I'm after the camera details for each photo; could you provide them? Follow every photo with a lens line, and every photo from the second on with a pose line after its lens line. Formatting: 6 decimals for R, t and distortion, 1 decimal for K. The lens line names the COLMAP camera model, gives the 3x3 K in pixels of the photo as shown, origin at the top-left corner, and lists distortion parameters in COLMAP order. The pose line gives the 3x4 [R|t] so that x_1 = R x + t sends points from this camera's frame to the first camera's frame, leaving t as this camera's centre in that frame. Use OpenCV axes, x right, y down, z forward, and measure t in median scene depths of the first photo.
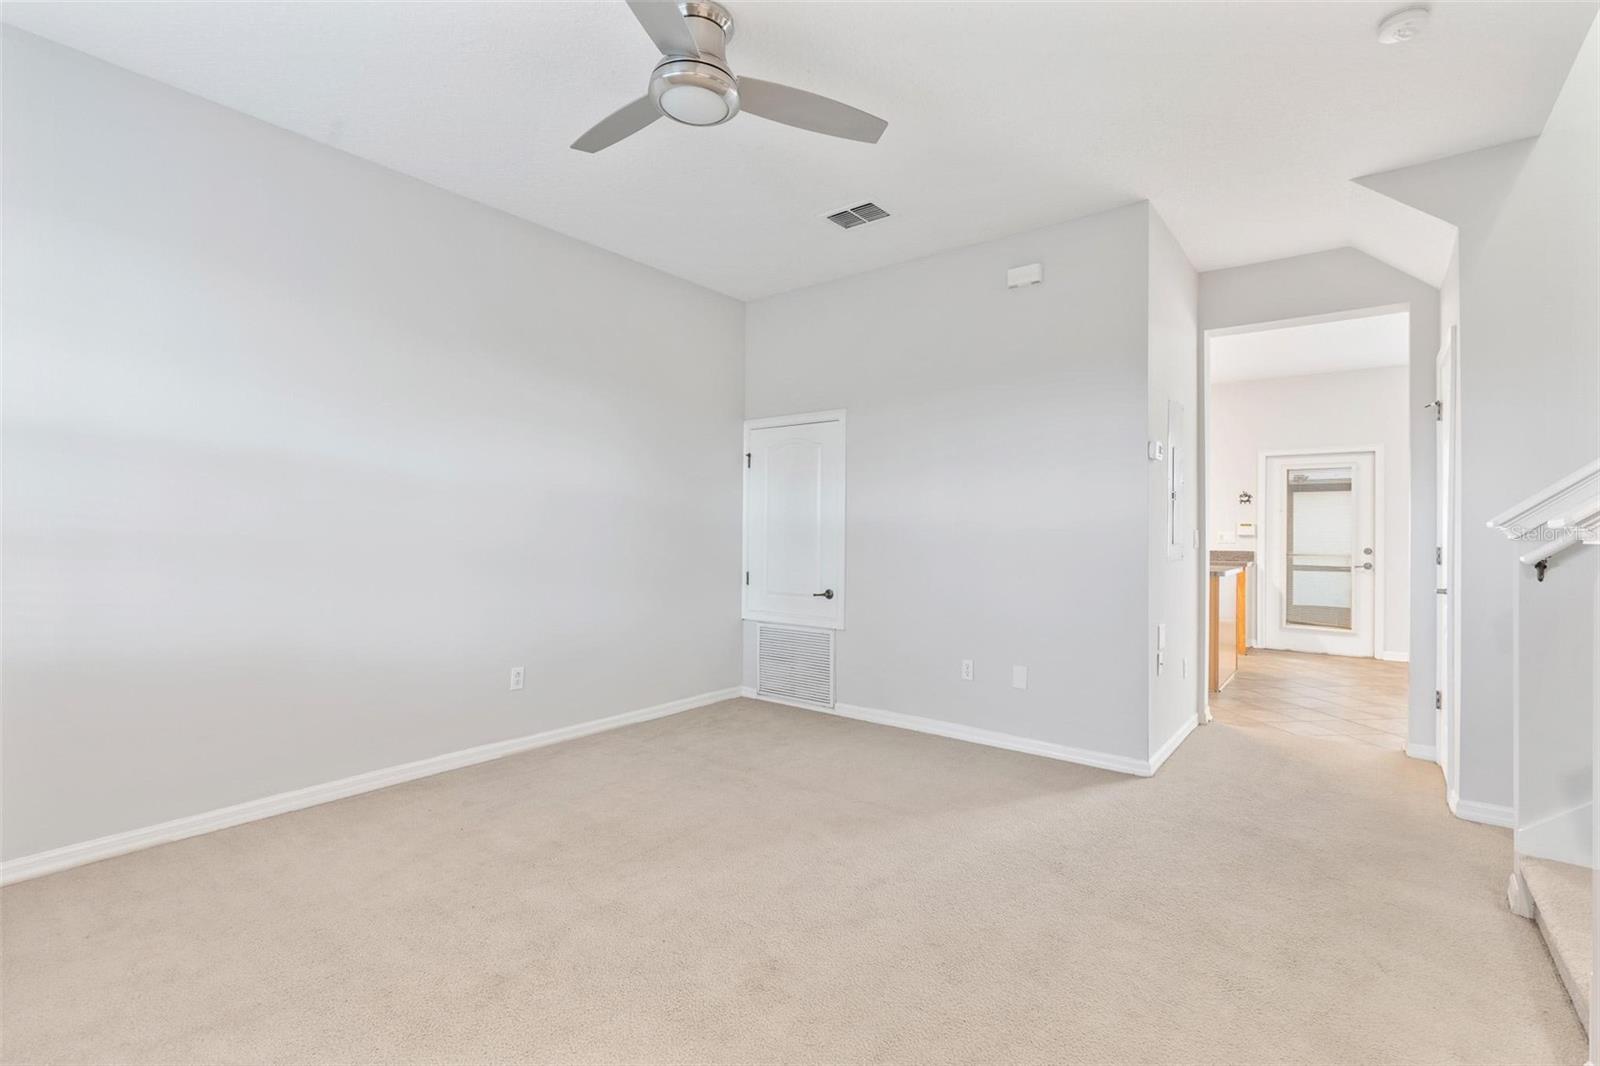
lens RADIAL K [[717.5, 0, 802.2], [0, 717.5, 524.2], [0, 0, 1]] dist [-0.008745, 0.001407]
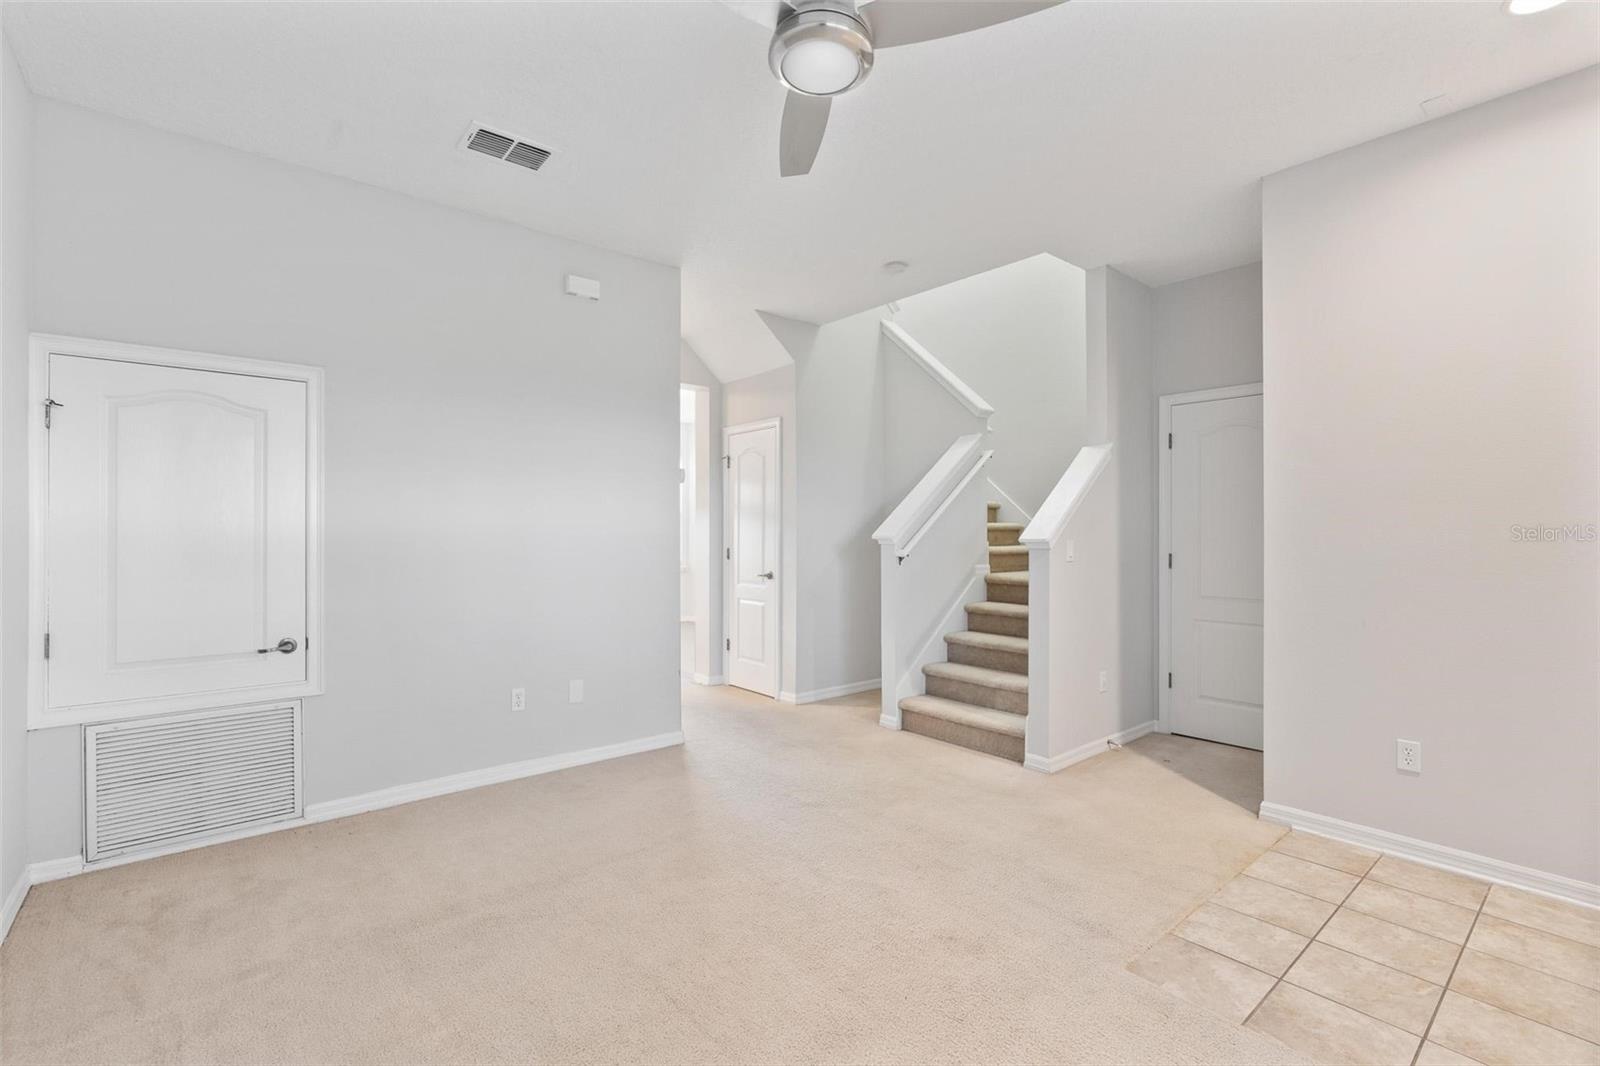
lens RADIAL K [[708.7, 0, 800.0], [0, 708.7, 533.0], [0, 0, 1]] dist [-0.010975, 0.000559]
pose [[0.206004, -0.009109, 0.978509, -0.495000], [-0.007616, 0.999911, 0.010912, -0.015849], [-0.978522, -0.009700, 0.205916, 0.418076]]
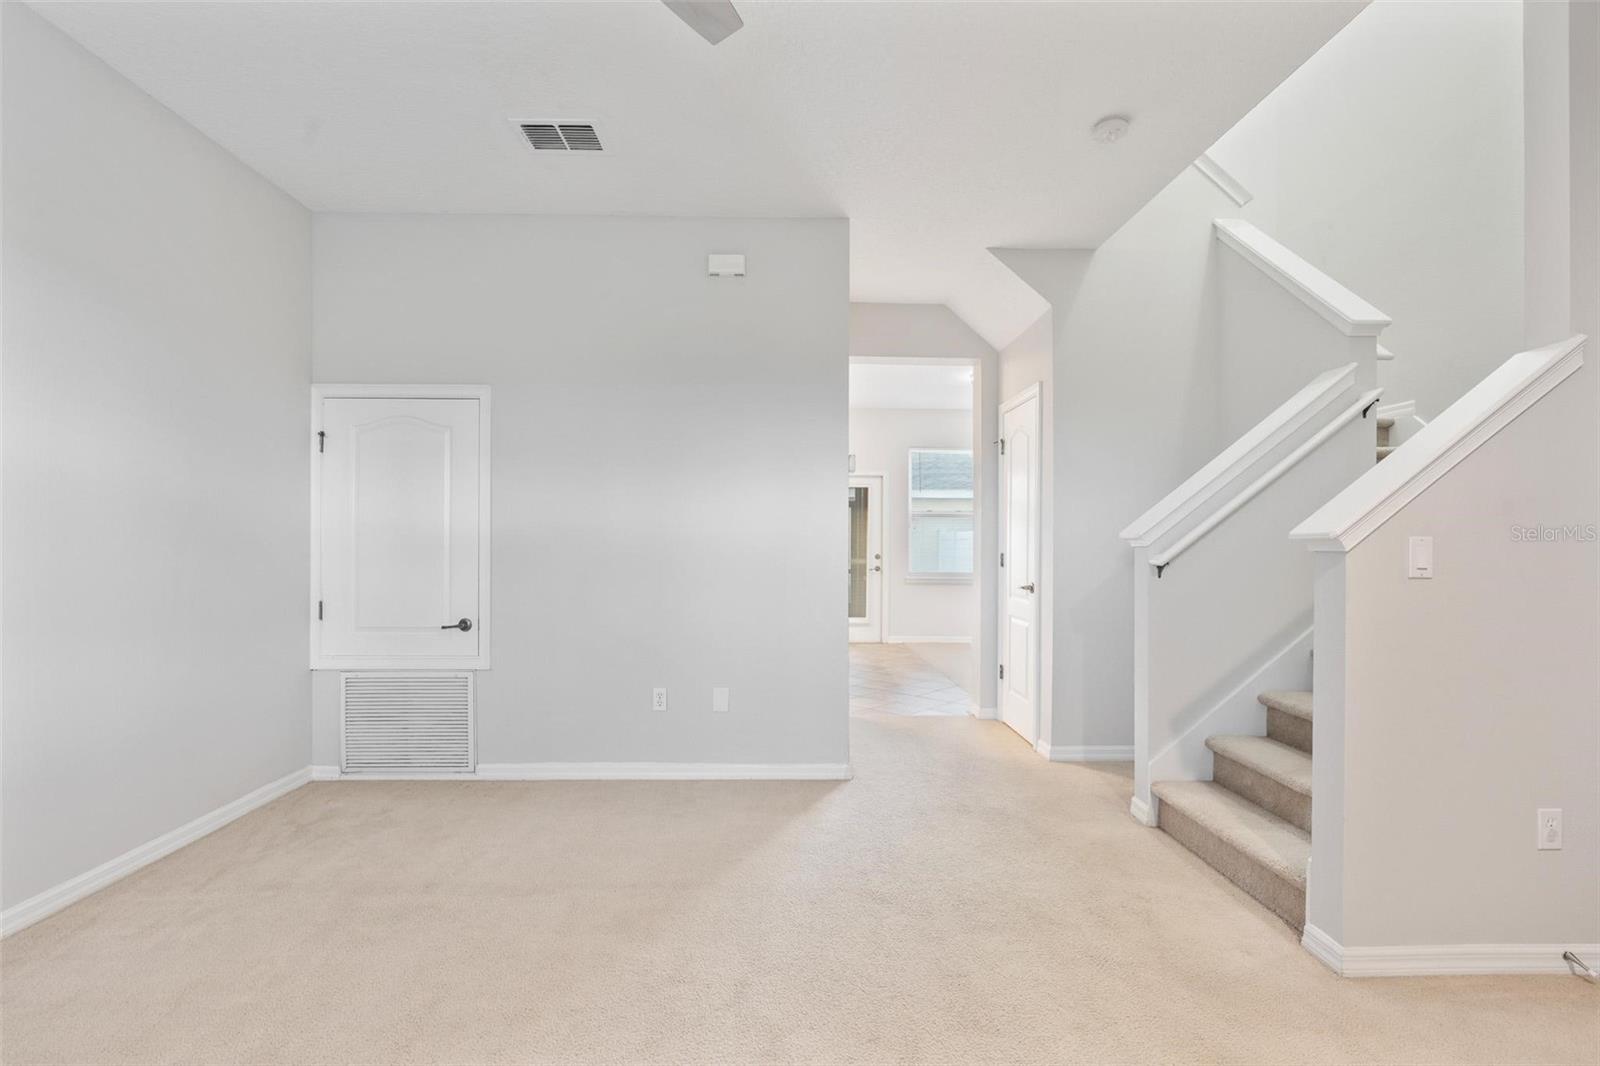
lens RADIAL K [[726.4, 0, 793.5], [0, 726.4, 546.3], [0, 0, 1]] dist [-0.011226, 0.001210]
pose [[0.773549, -0.007781, 0.633689, -0.182495], [-0.003360, 0.999860, 0.016379, -0.000426], [-0.633728, -0.014799, 0.773415, 0.182209]]
